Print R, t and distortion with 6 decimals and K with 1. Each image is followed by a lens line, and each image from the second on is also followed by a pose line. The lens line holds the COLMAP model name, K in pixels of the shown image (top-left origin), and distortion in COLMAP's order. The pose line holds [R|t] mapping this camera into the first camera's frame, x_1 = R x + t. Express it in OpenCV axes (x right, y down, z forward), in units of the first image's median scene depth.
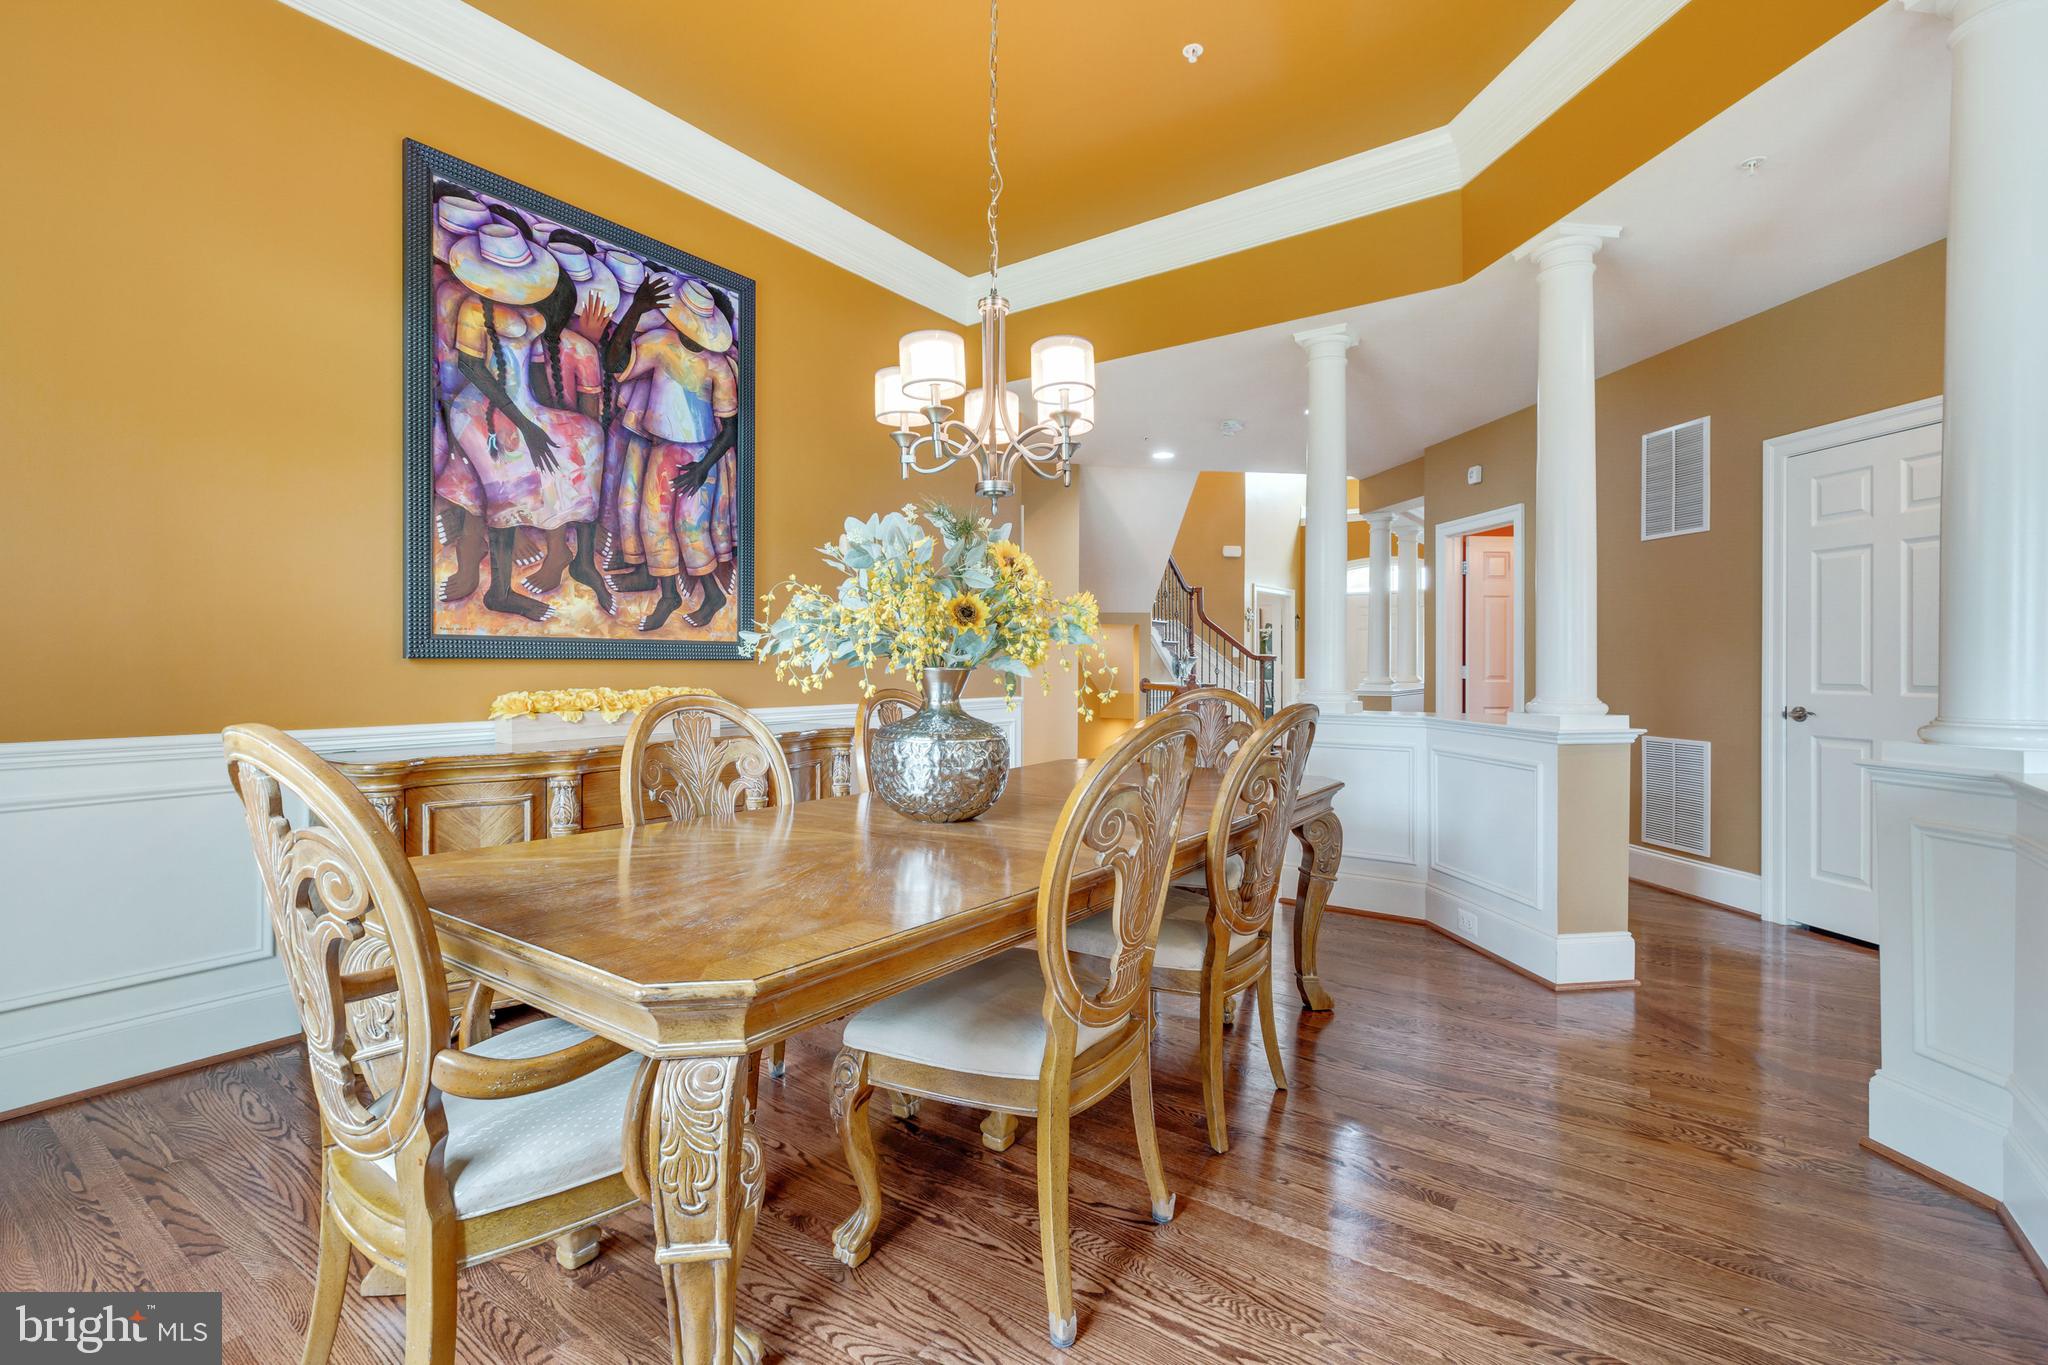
lens RADIAL K [[934.2, 0, 1019.4], [0, 934.2, 681.7], [0, 0, 1]] dist [0.003210, -0.001573]
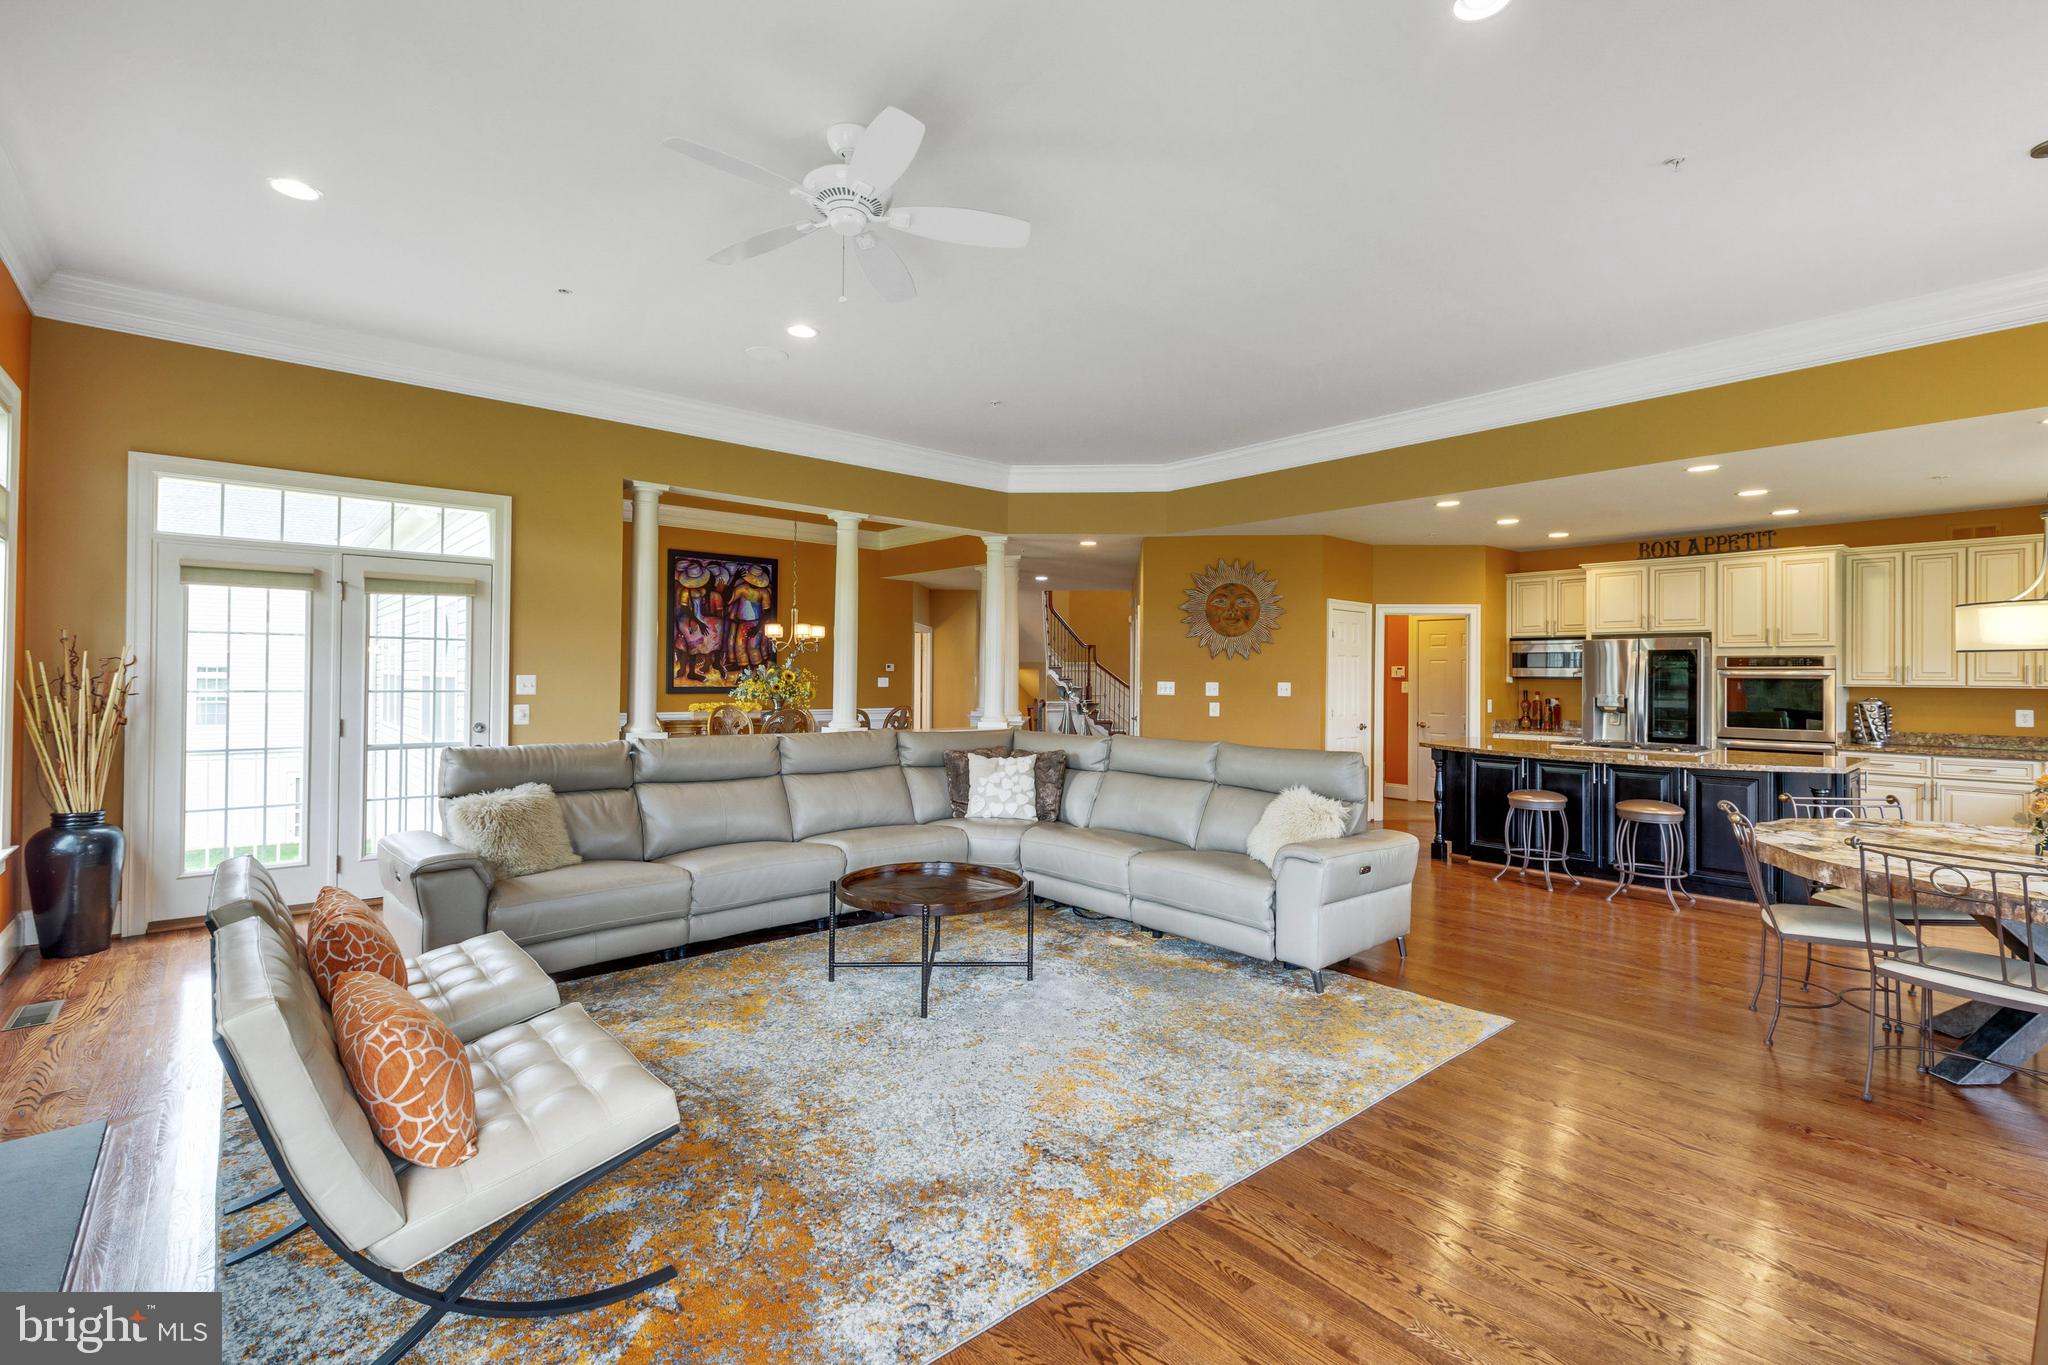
lens RADIAL K [[934.2, 0, 999.5], [0, 934.2, 669.9], [0, 0, 1]] dist [0.003210, -0.001573]
pose [[0.967740, 0.004969, -0.251902, 1.275301], [-0.009698, 0.999799, -0.017534, -0.057663], [0.251764, 0.019411, 0.967594, -1.847051]]
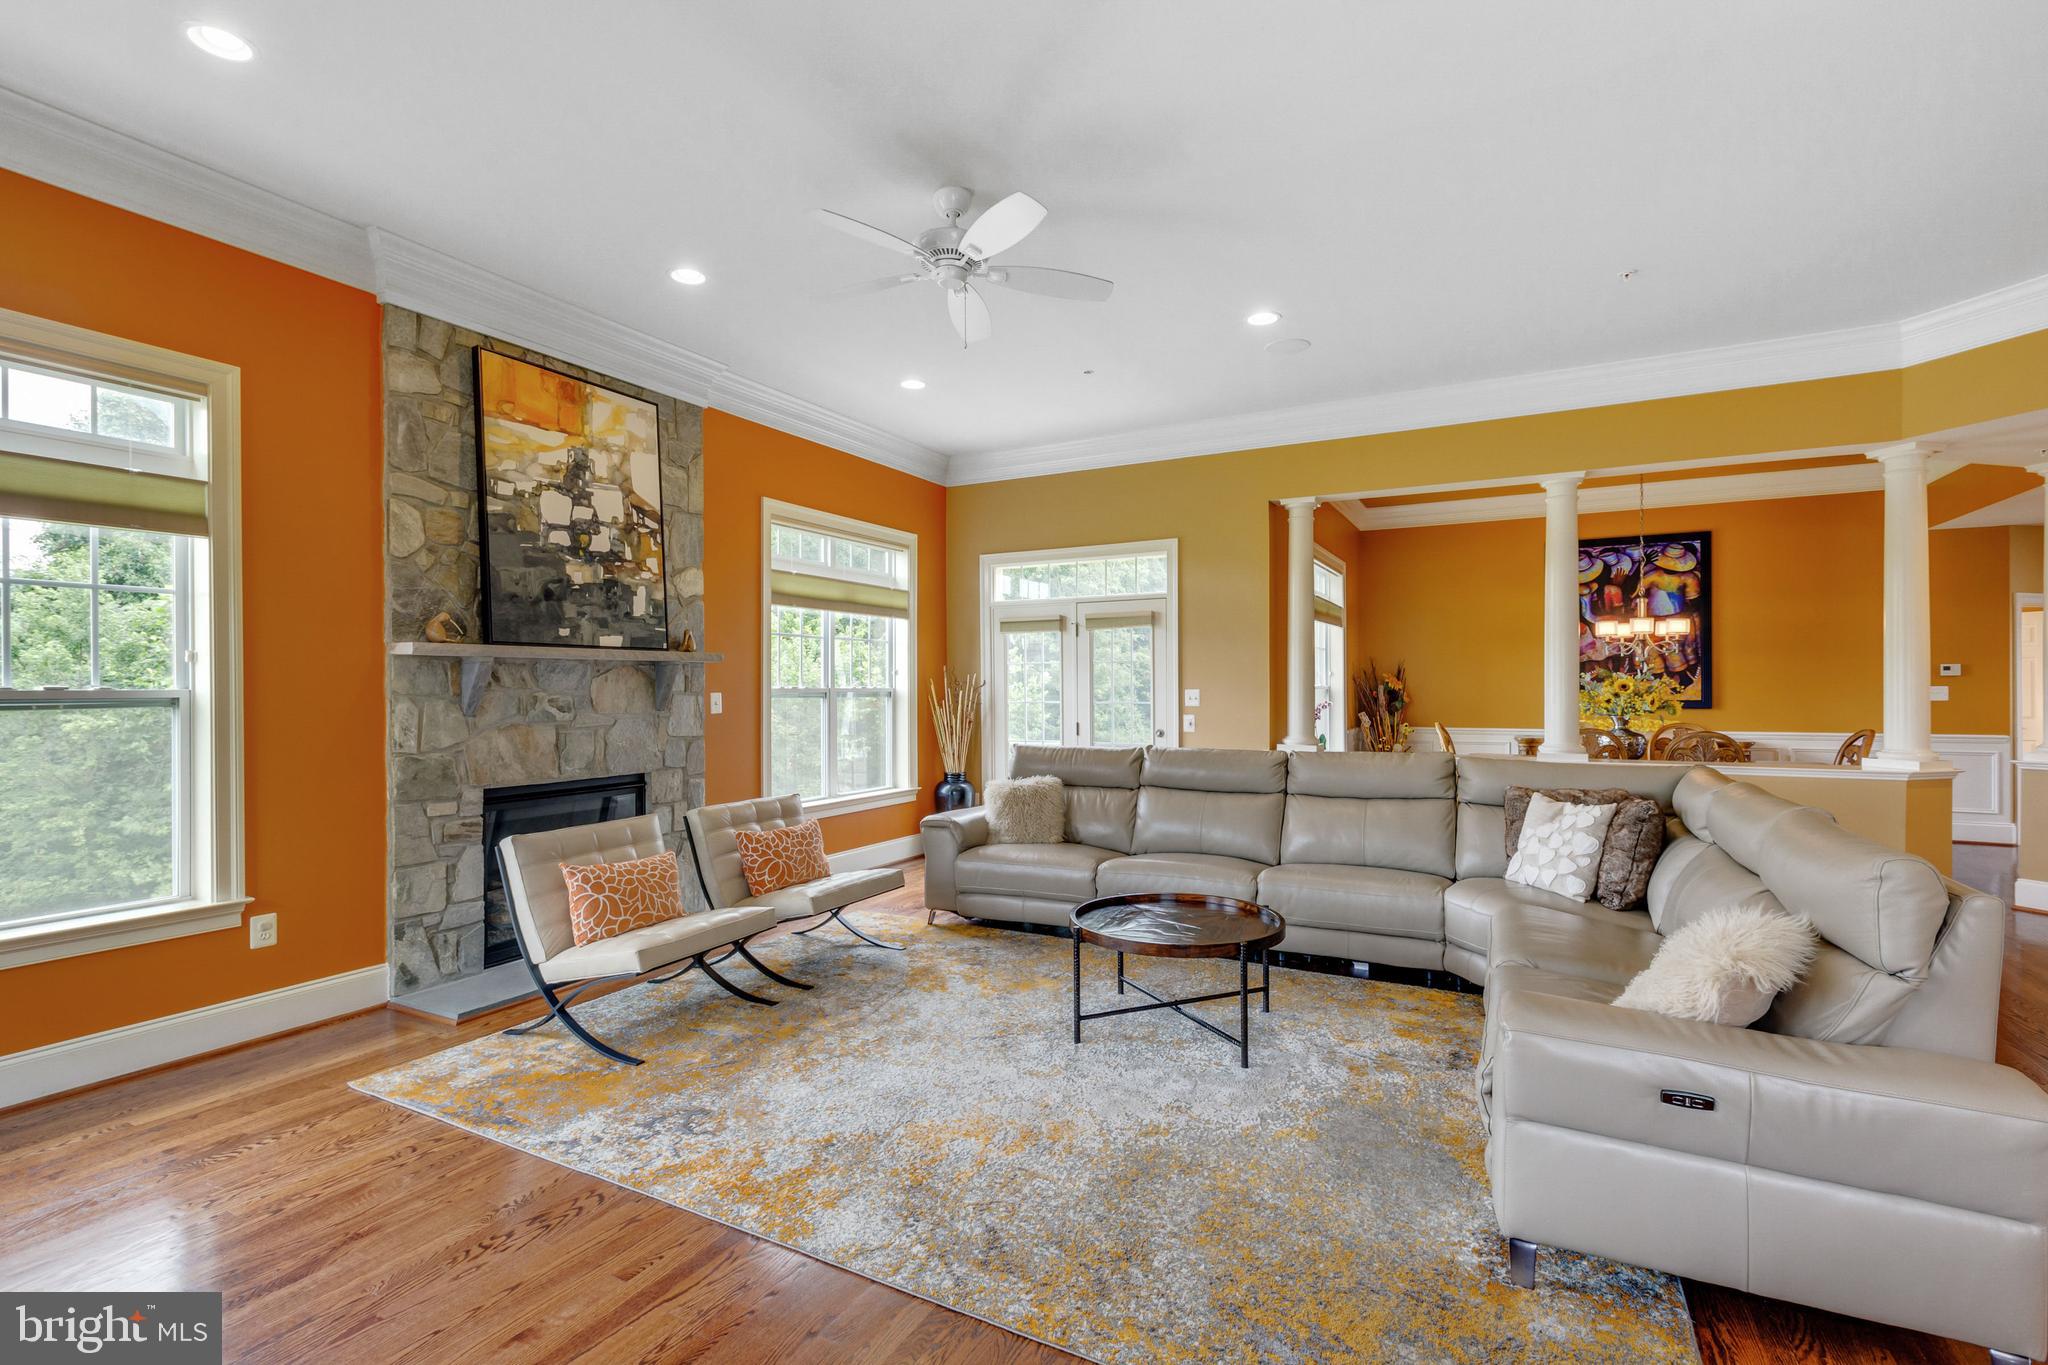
lens RADIAL K [[934.2, 0, 1004.4], [0, 934.2, 688.3], [0, 0, 1]] dist [0.003210, -0.001573]
pose [[0.101620, -0.003608, -0.994817, 1.970815], [-0.003958, 0.999984, -0.004031, -0.062750], [0.994815, 0.004347, 0.101604, -0.969917]]
